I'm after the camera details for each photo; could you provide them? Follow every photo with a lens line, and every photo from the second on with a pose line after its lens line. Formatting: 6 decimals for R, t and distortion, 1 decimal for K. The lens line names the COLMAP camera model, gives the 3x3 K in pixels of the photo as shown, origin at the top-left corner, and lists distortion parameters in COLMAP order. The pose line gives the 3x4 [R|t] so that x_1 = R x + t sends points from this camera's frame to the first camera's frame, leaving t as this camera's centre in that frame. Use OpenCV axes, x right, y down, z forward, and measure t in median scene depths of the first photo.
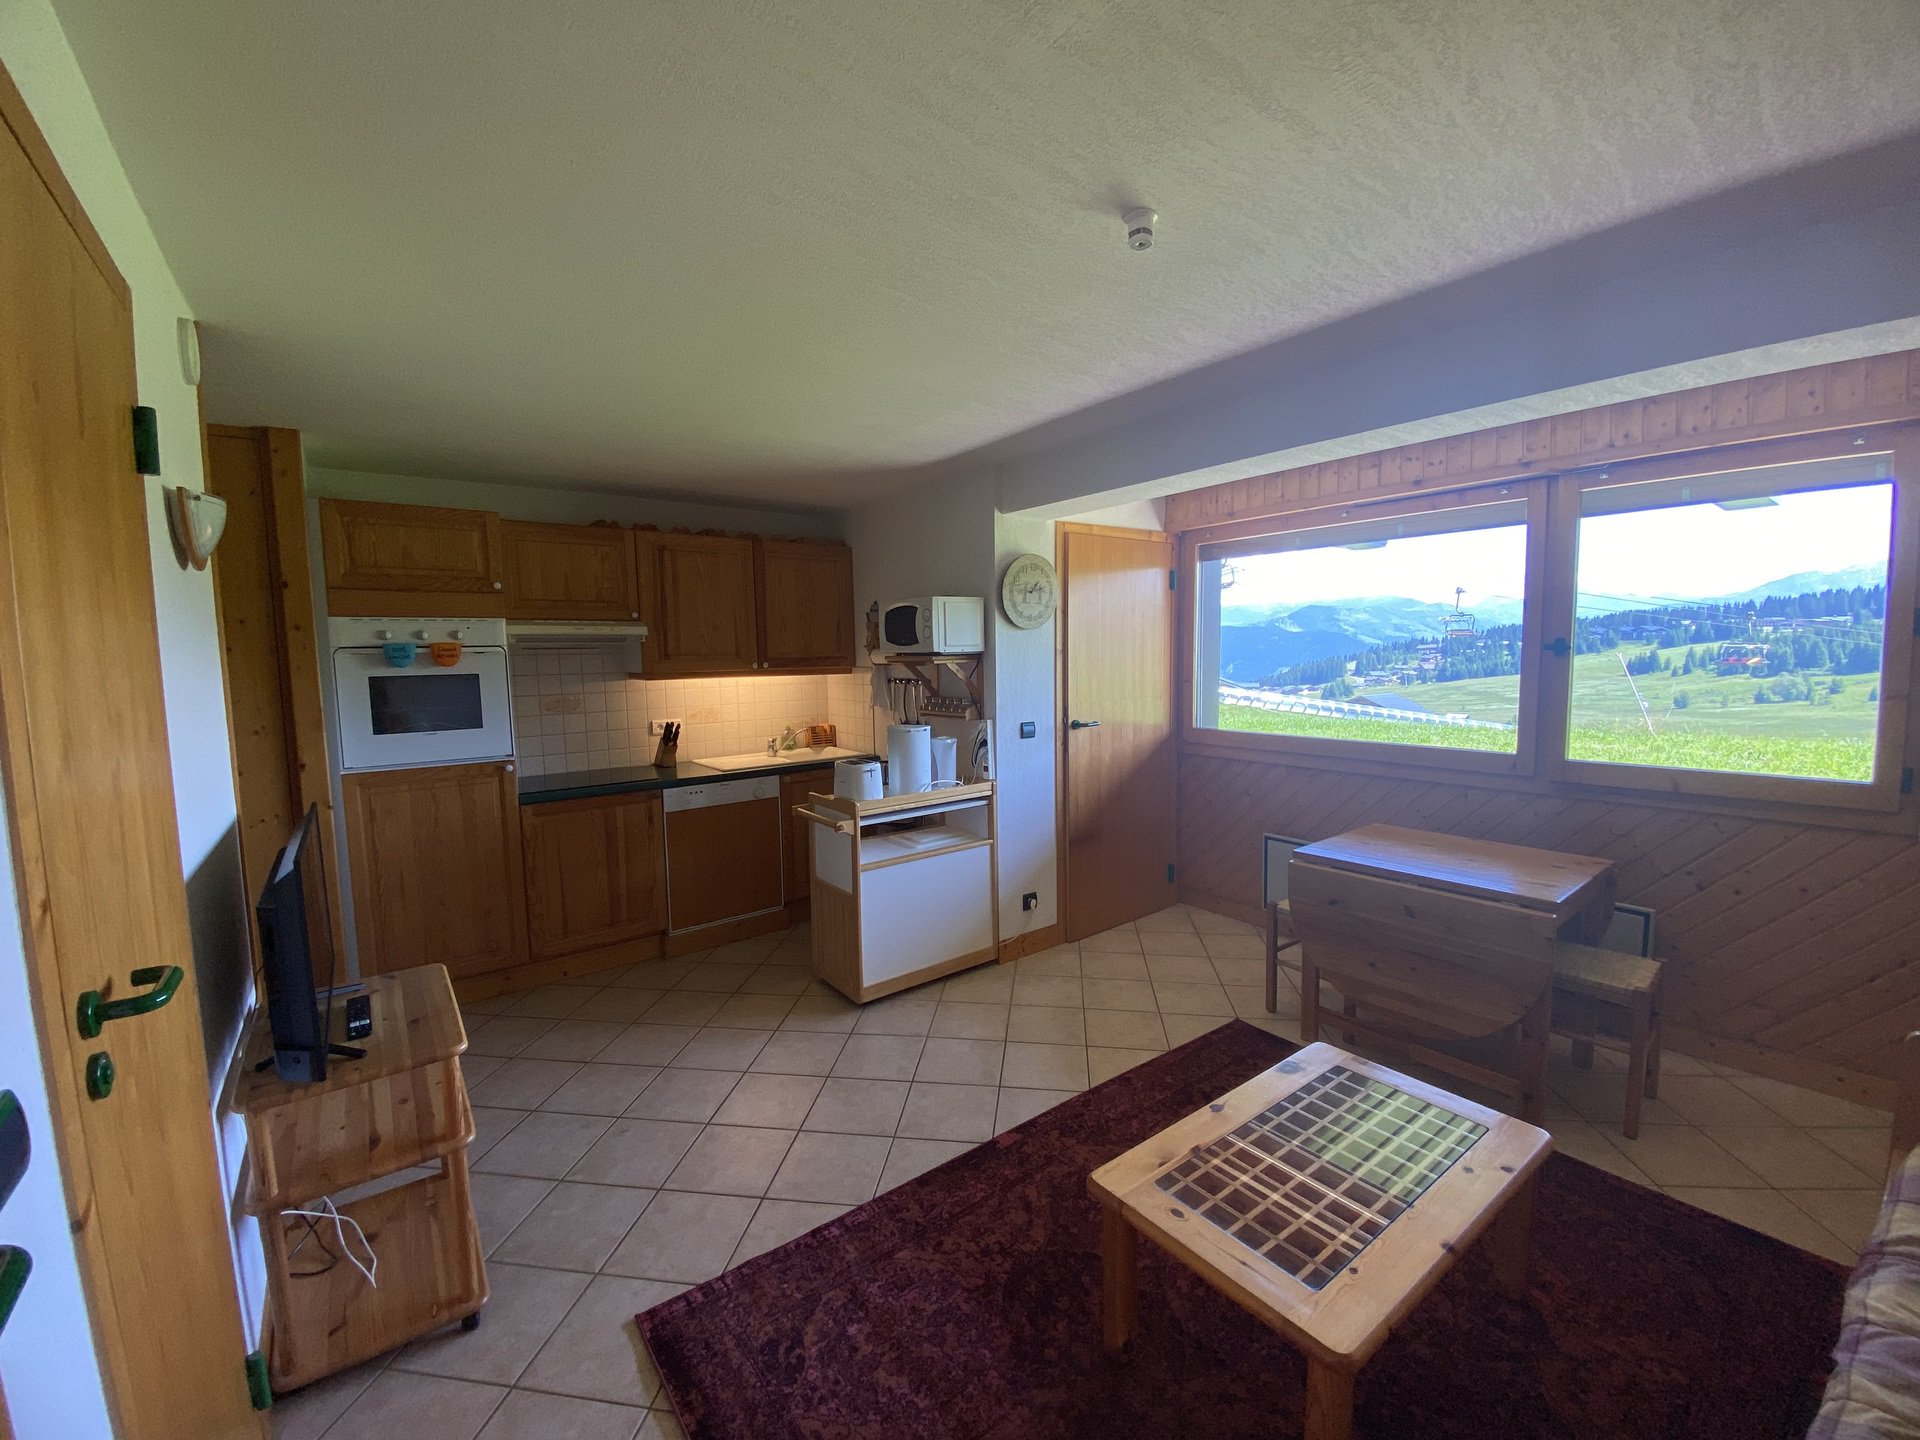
lens RADIAL K [[776.3, 0, 955.4], [0, 776.3, 719.7], [0, 0, 1]] dist [0.003027, -0.000439]
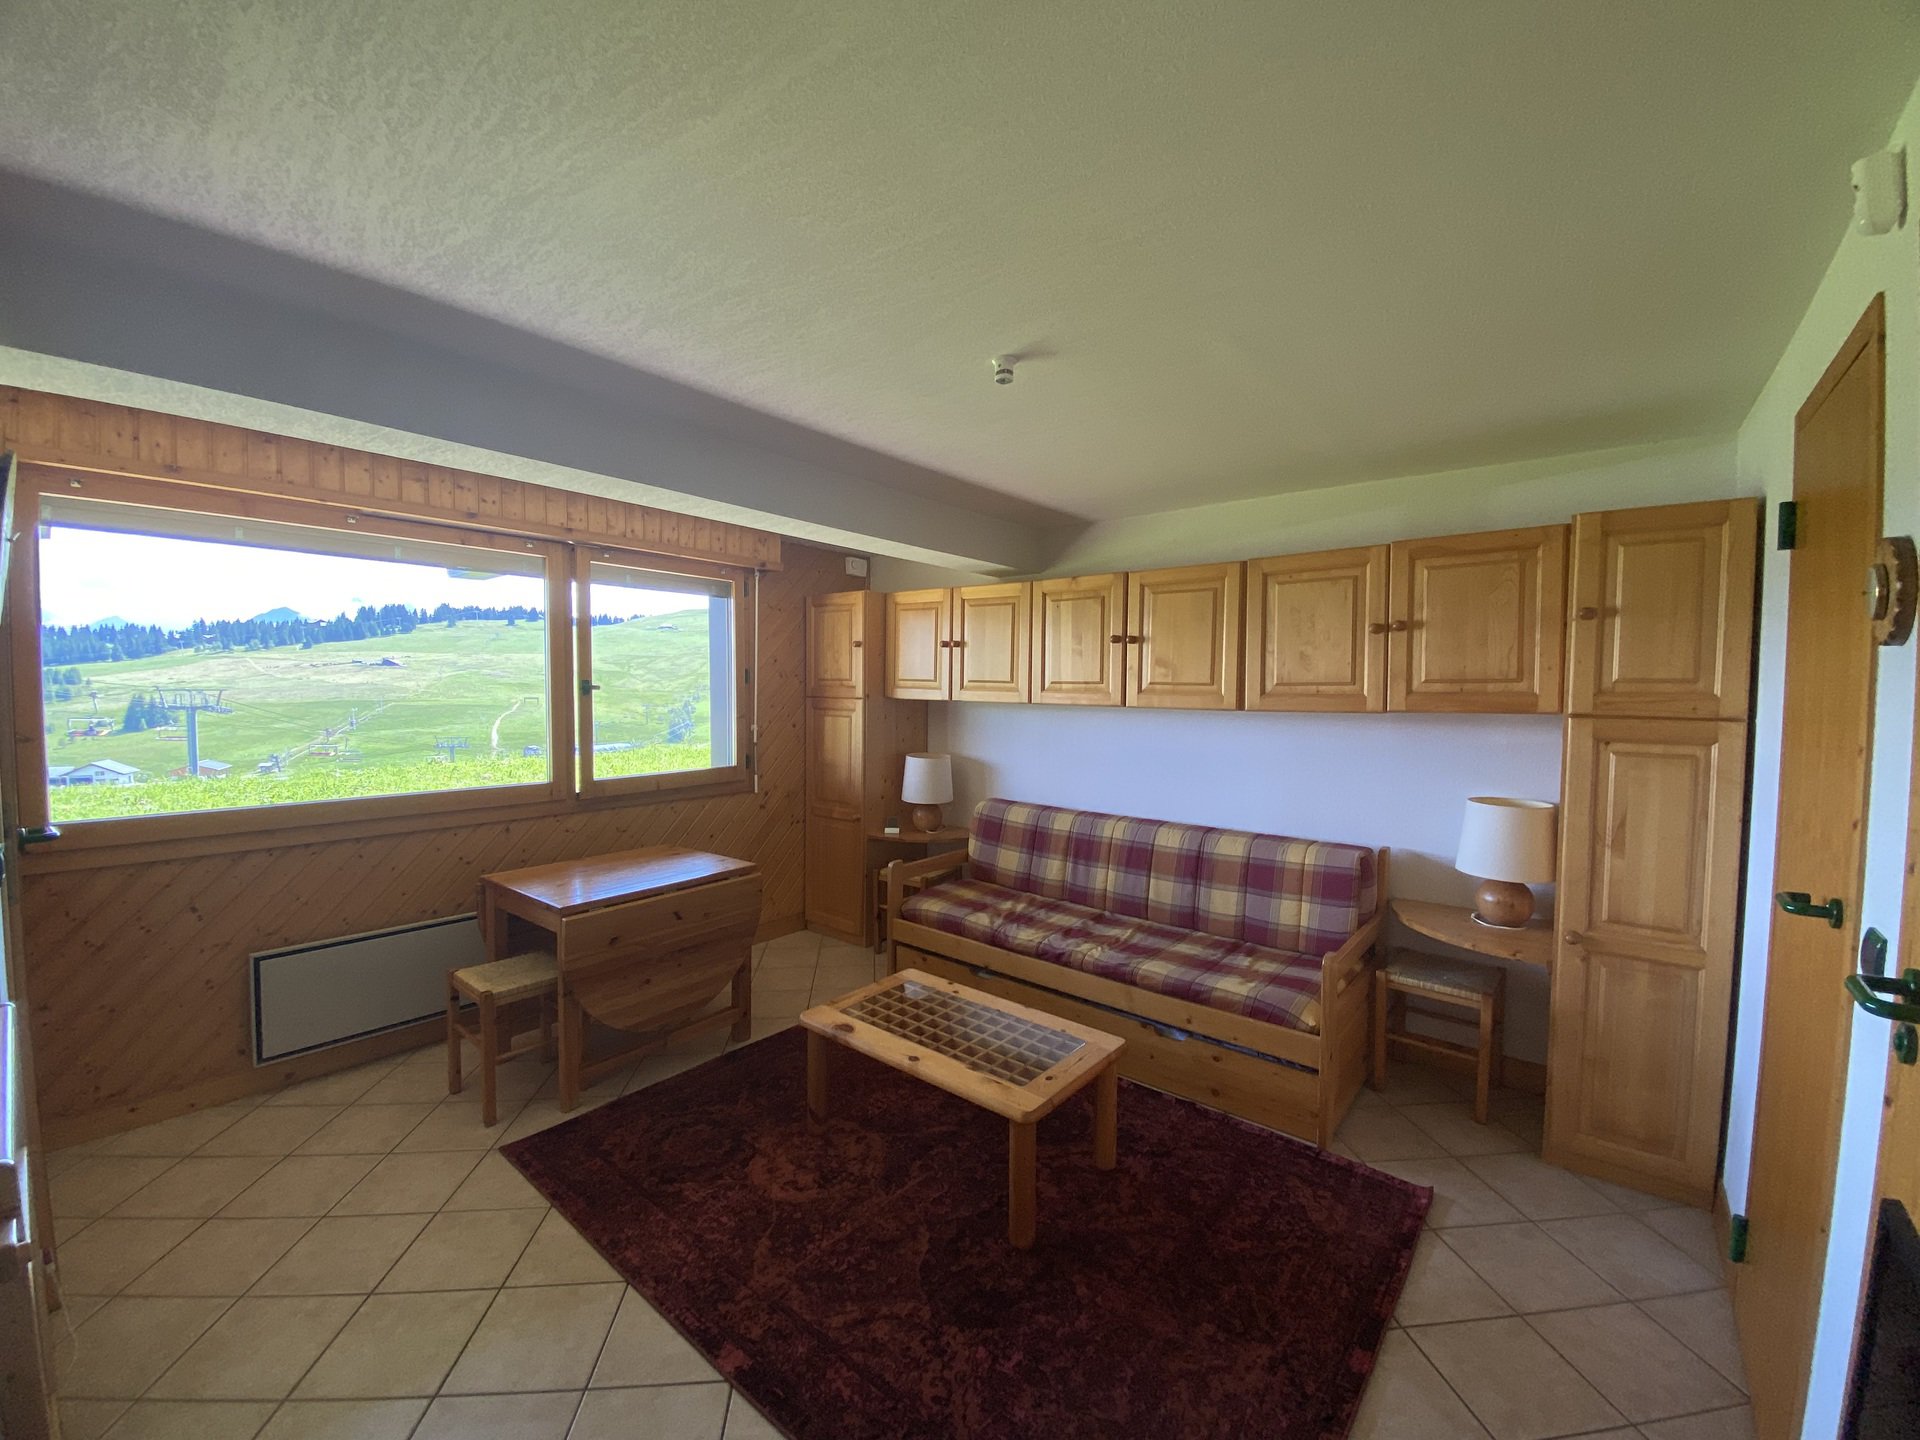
lens RADIAL K [[776.3, 0, 946.4], [0, 776.3, 720.5], [0, 0, 1]] dist [0.003027, -0.000439]
pose [[-0.225344, -0.027506, 0.973891, -0.472055], [0.080717, 0.995638, 0.046797, -0.047830], [-0.970930, 0.089155, -0.222141, 0.649680]]
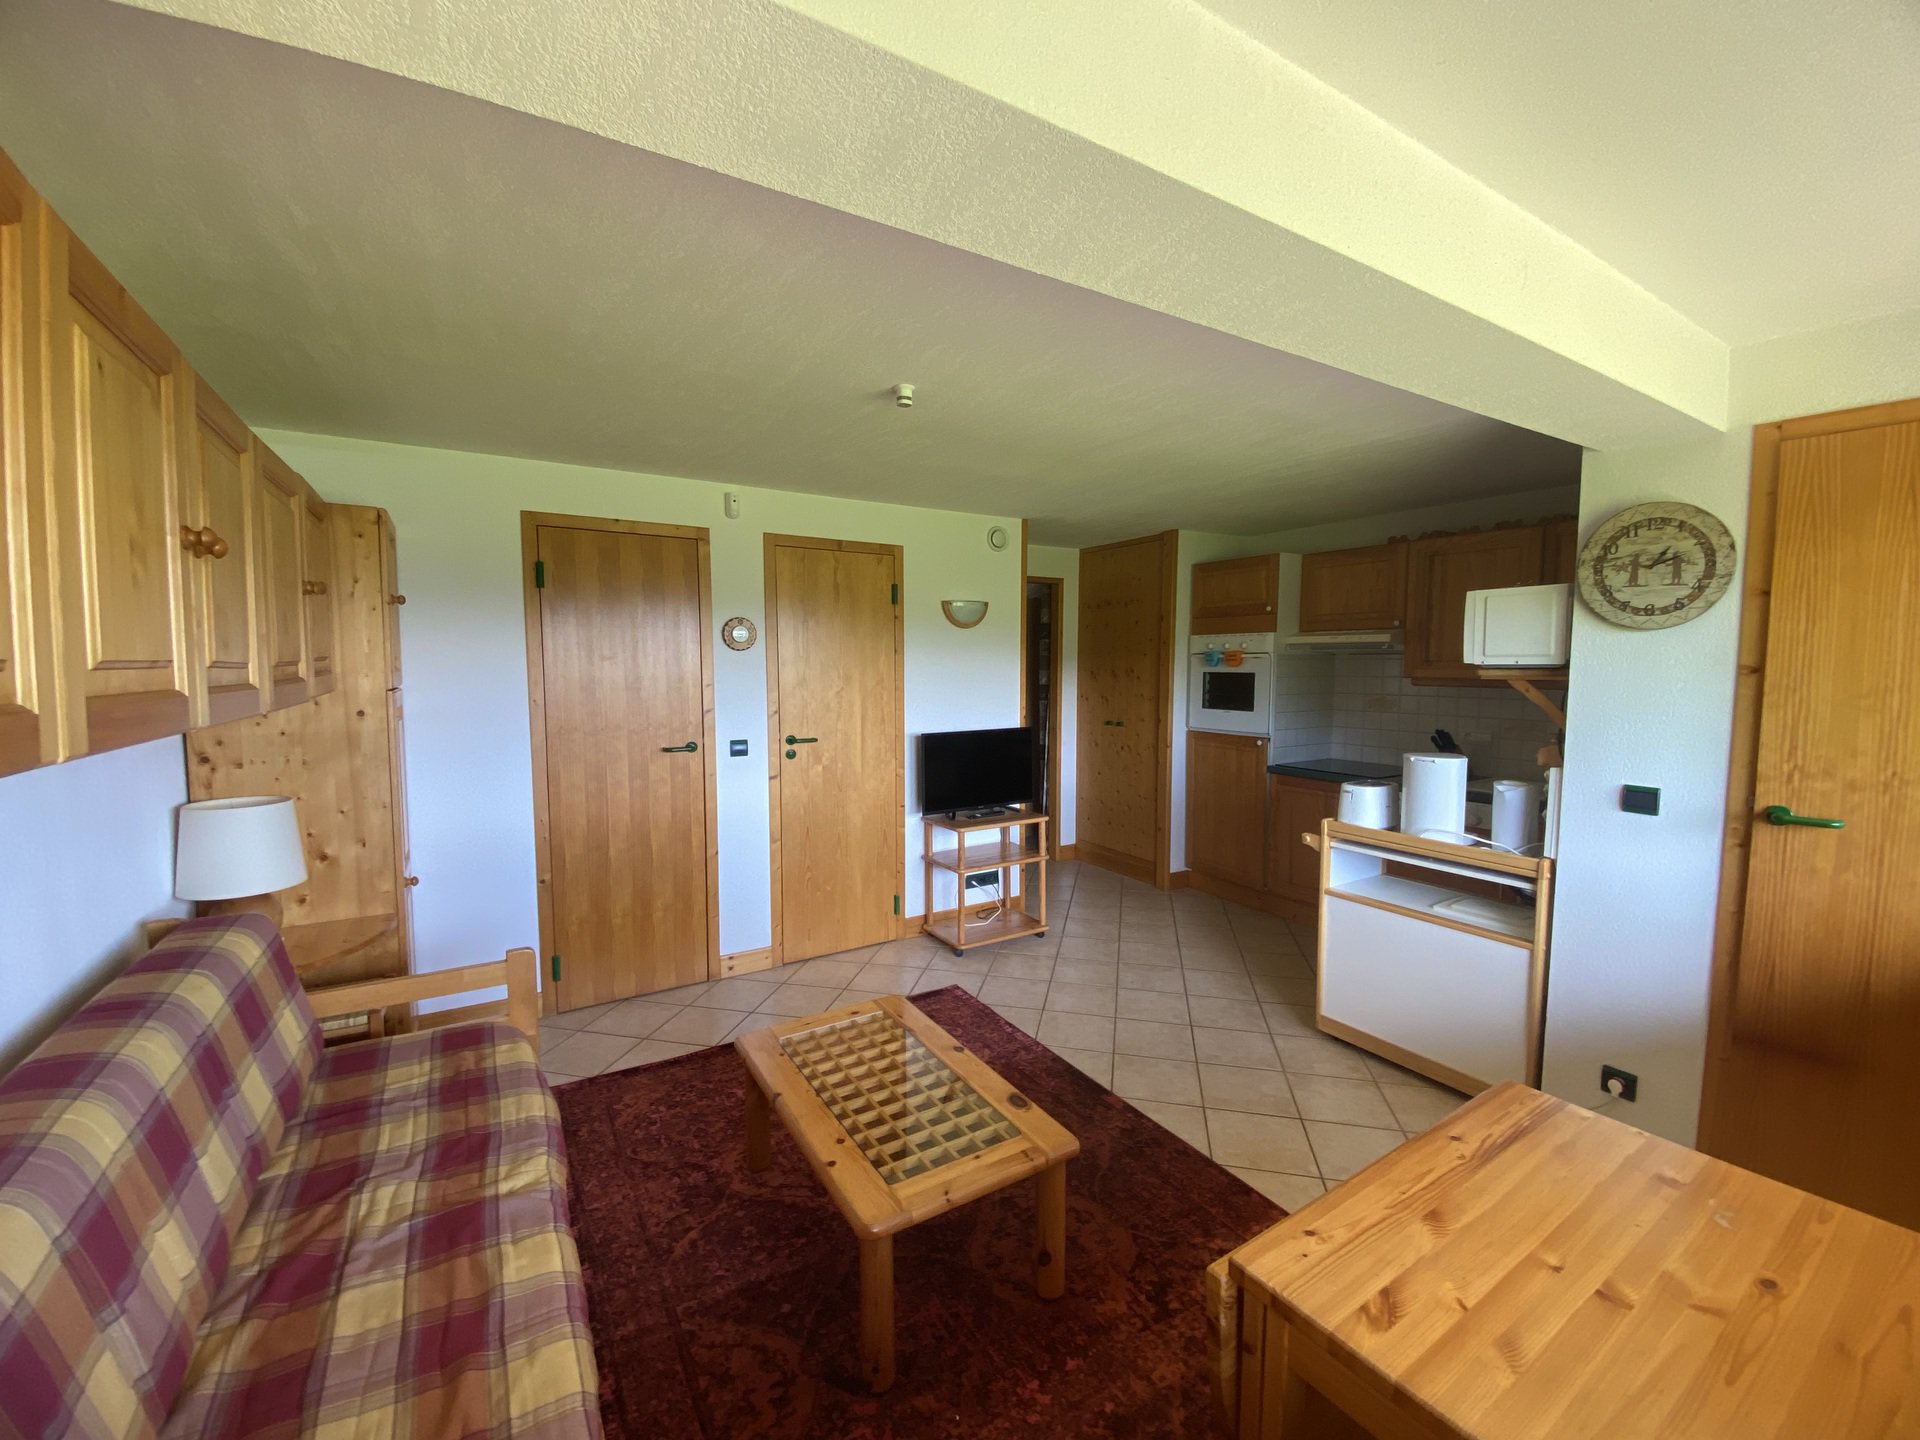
lens RADIAL K [[776.3, 0, 943.5], [0, 776.3, 718.0], [0, 0, 1]] dist [0.003027, -0.000439]
pose [[-0.103797, 0.089137, -0.990596, 0.805982], [-0.089552, 0.991093, 0.098565, -0.064054], [0.990559, 0.098940, -0.094890, 0.569523]]
